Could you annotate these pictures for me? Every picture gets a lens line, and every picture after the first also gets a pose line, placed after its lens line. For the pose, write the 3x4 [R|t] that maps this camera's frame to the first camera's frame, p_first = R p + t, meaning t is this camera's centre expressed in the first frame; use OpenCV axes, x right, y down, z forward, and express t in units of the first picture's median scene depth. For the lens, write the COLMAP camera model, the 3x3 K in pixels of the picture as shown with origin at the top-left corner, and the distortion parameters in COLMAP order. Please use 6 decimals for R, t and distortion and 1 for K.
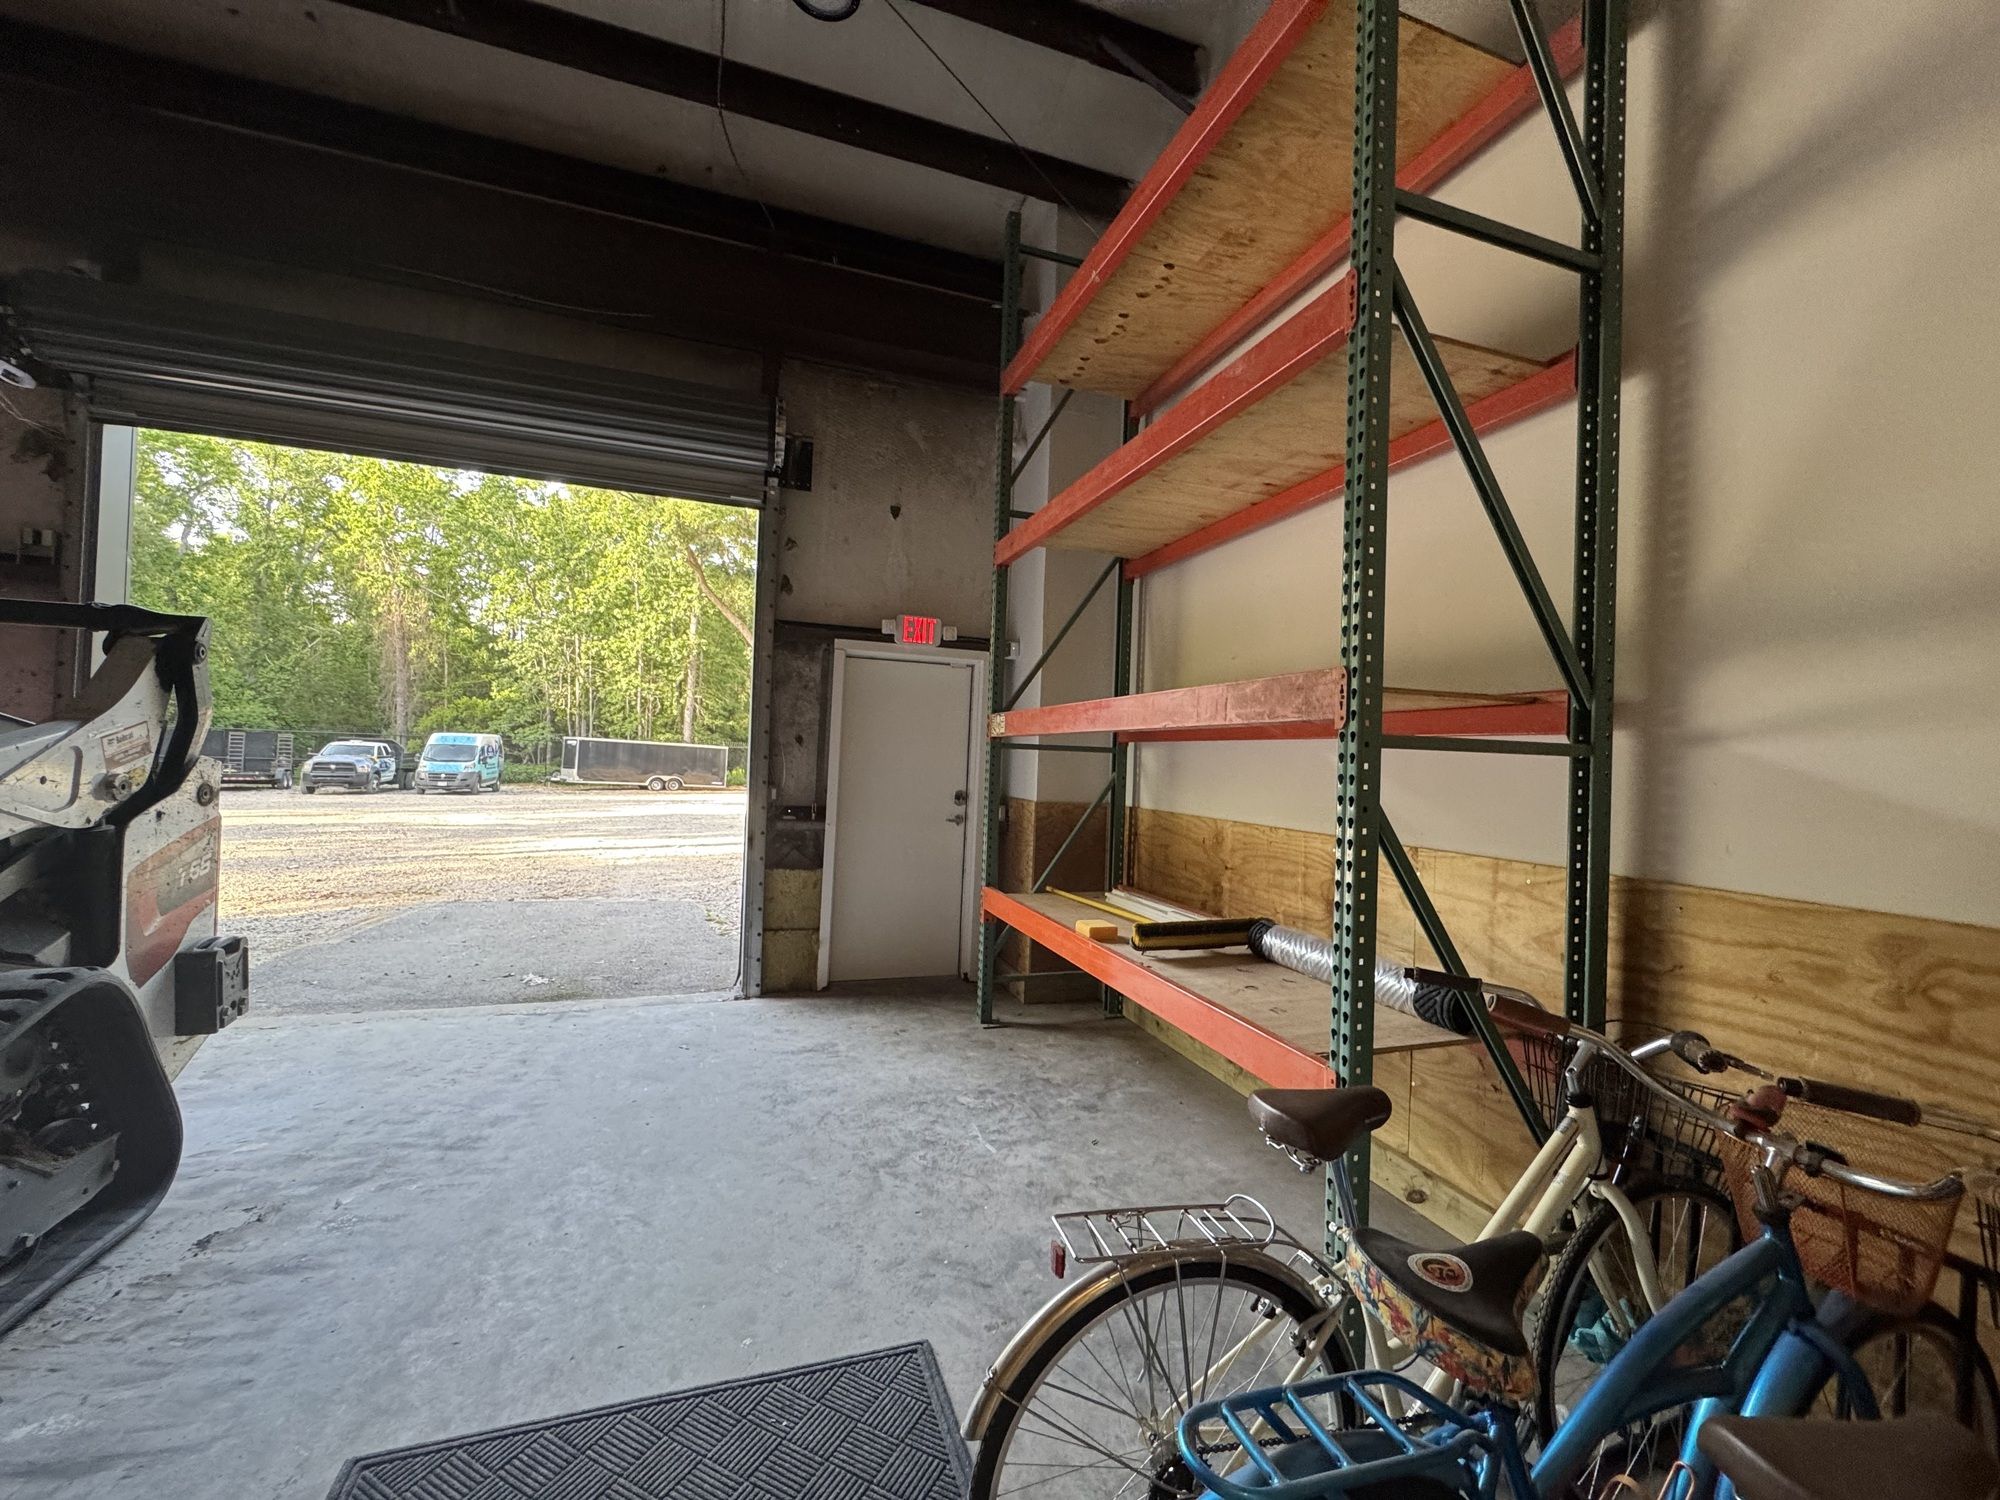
lens RADIAL K [[798.9, 0, 1001.3], [0, 798.9, 751.1], [0, 0, 1]] dist [-0.003789, 0.000632]
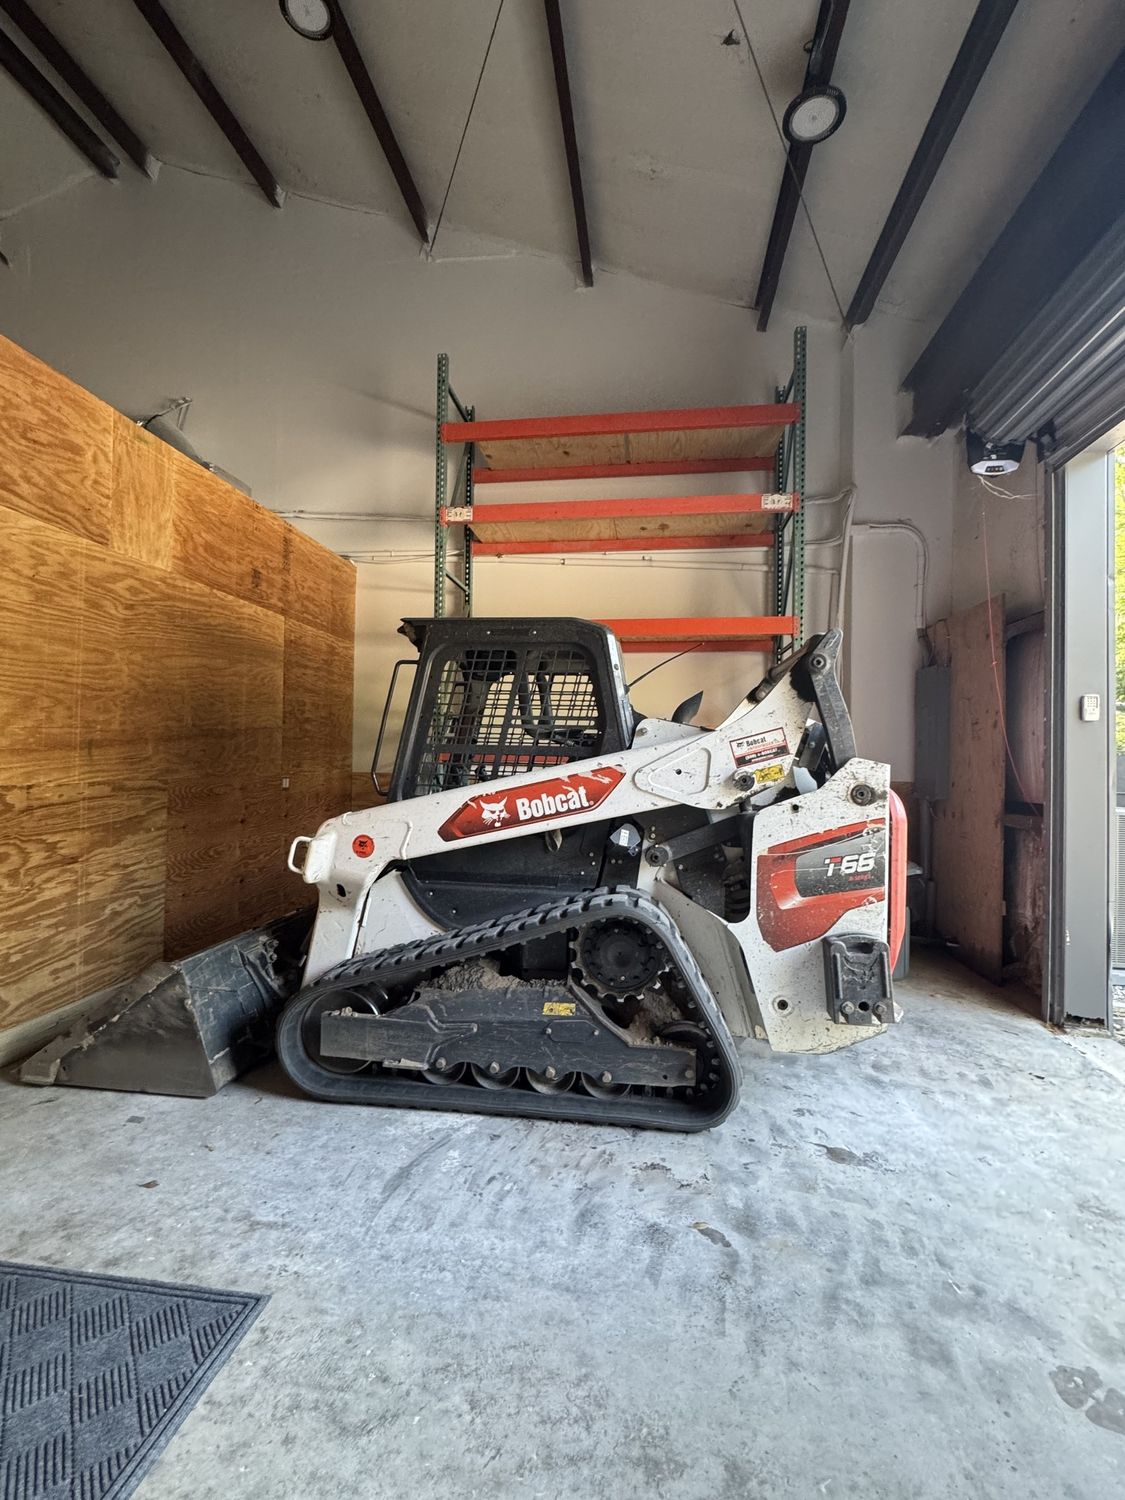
lens RADIAL K [[661.0, 0, 561.8], [0, 661.0, 751.0], [0, 0, 1]] dist [-0.000921, 0.000542]
pose [[-0.450317, -0.053816, -0.891245, -0.023516], [-0.021405, 0.998546, -0.049480, 0.029580], [0.892612, -0.003205, -0.450814, 0.636201]]
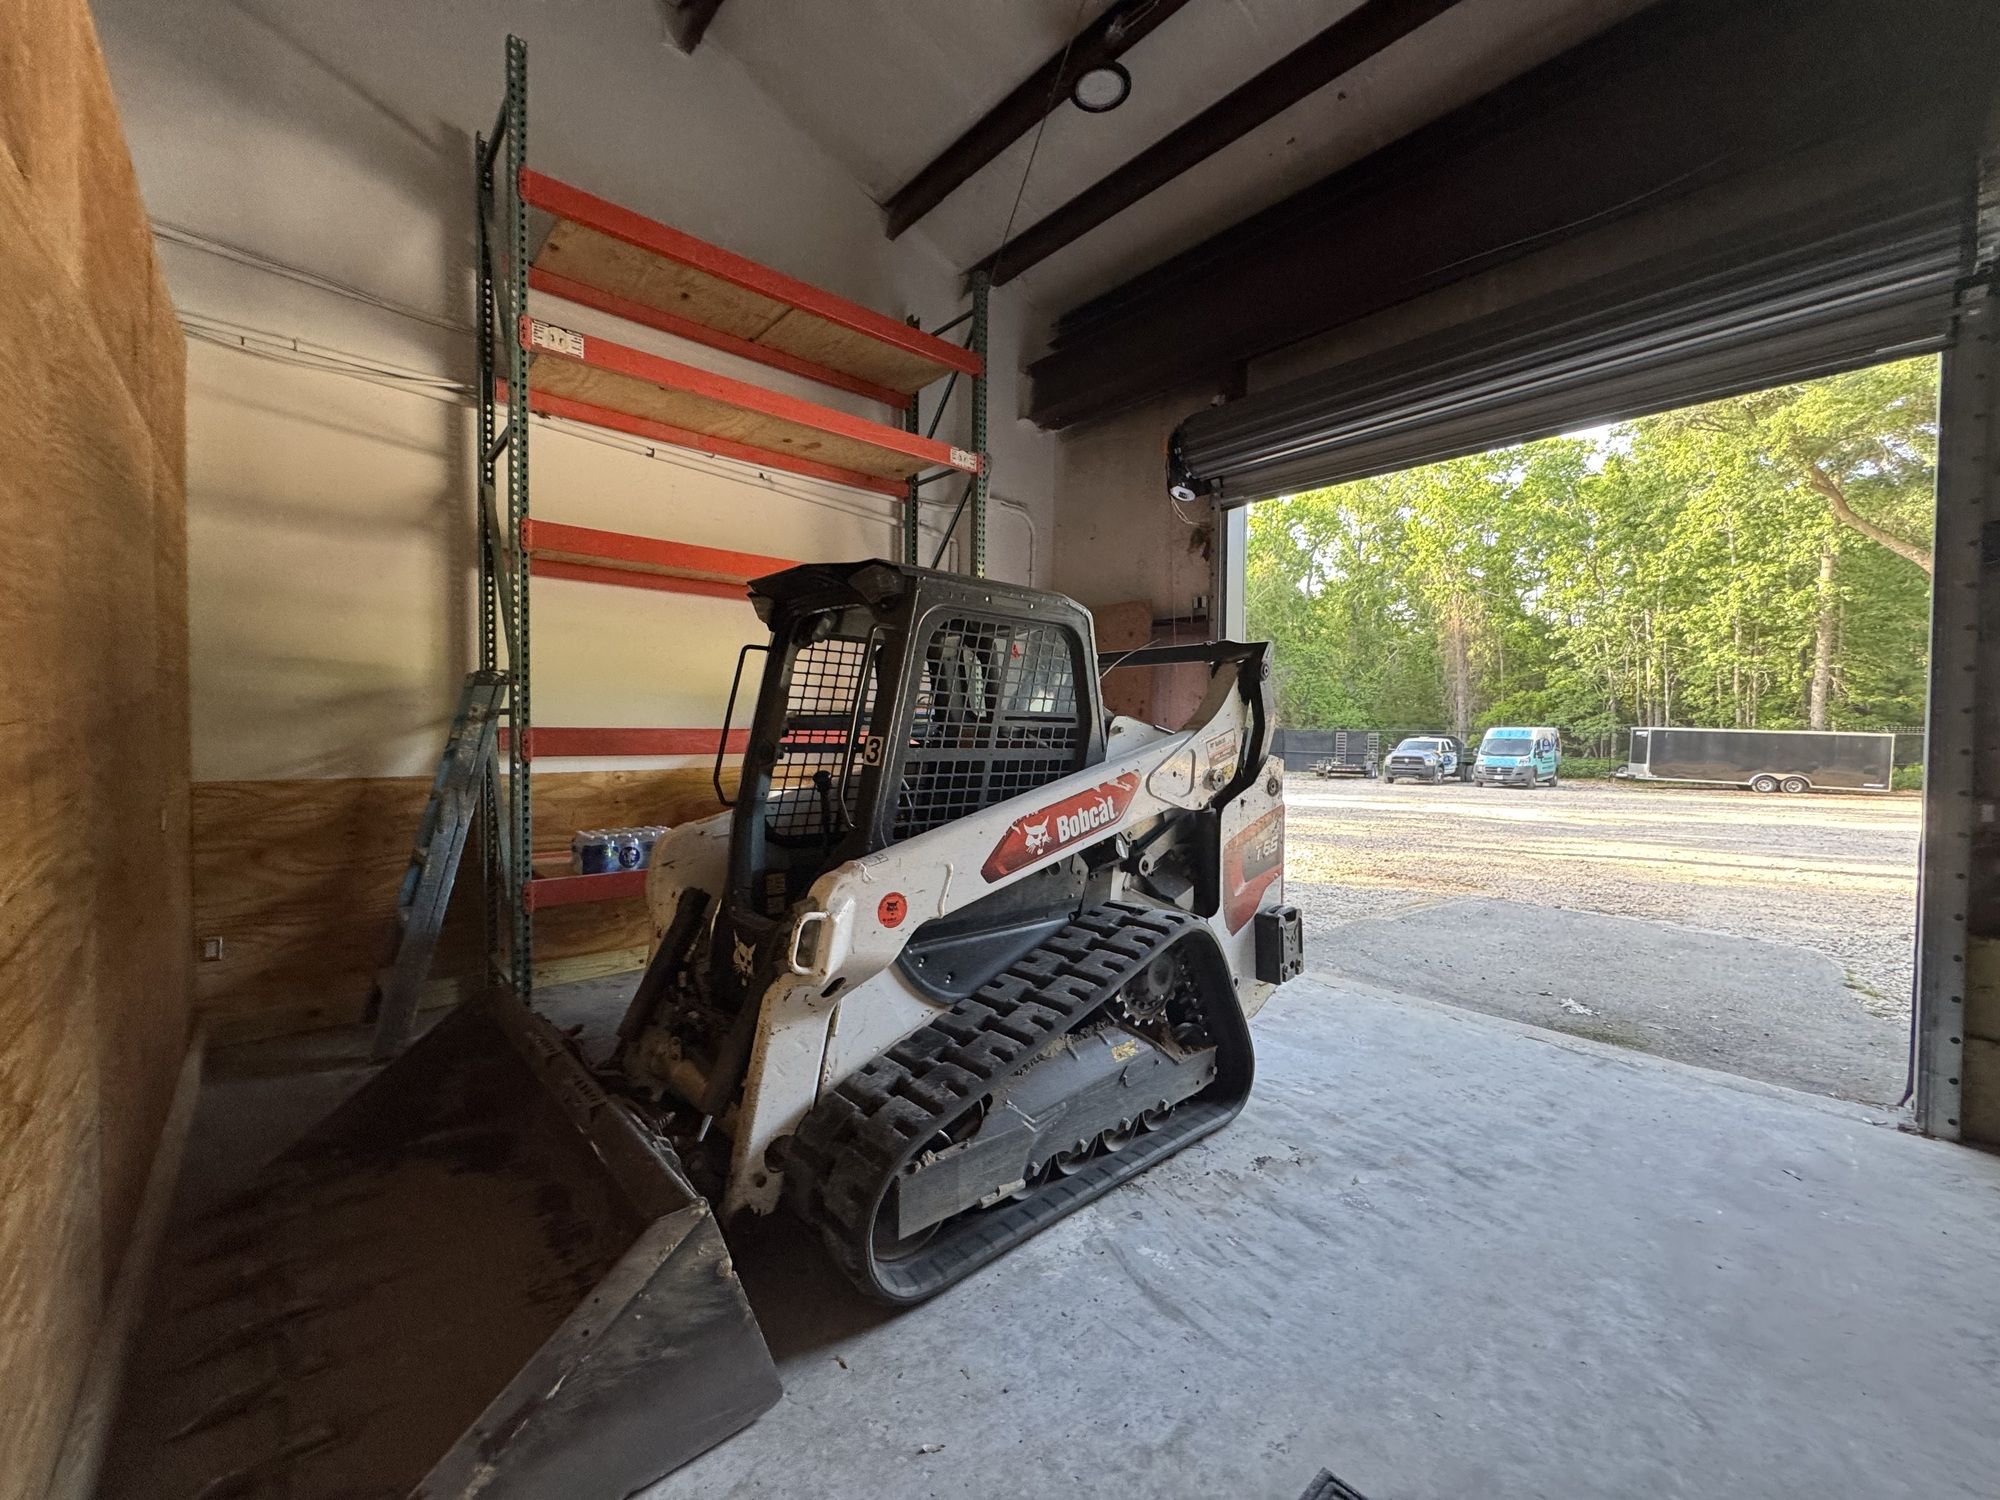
lens RADIAL K [[798.9, 0, 997.0], [0, 798.9, 750.0], [0, 0, 1]] dist [-0.003789, 0.000632]
pose [[0.383823, -0.008165, -0.923371, -0.018740], [0.014417, 0.999892, -0.002848, -0.002685], [0.923294, -0.012219, 0.383899, 0.085648]]
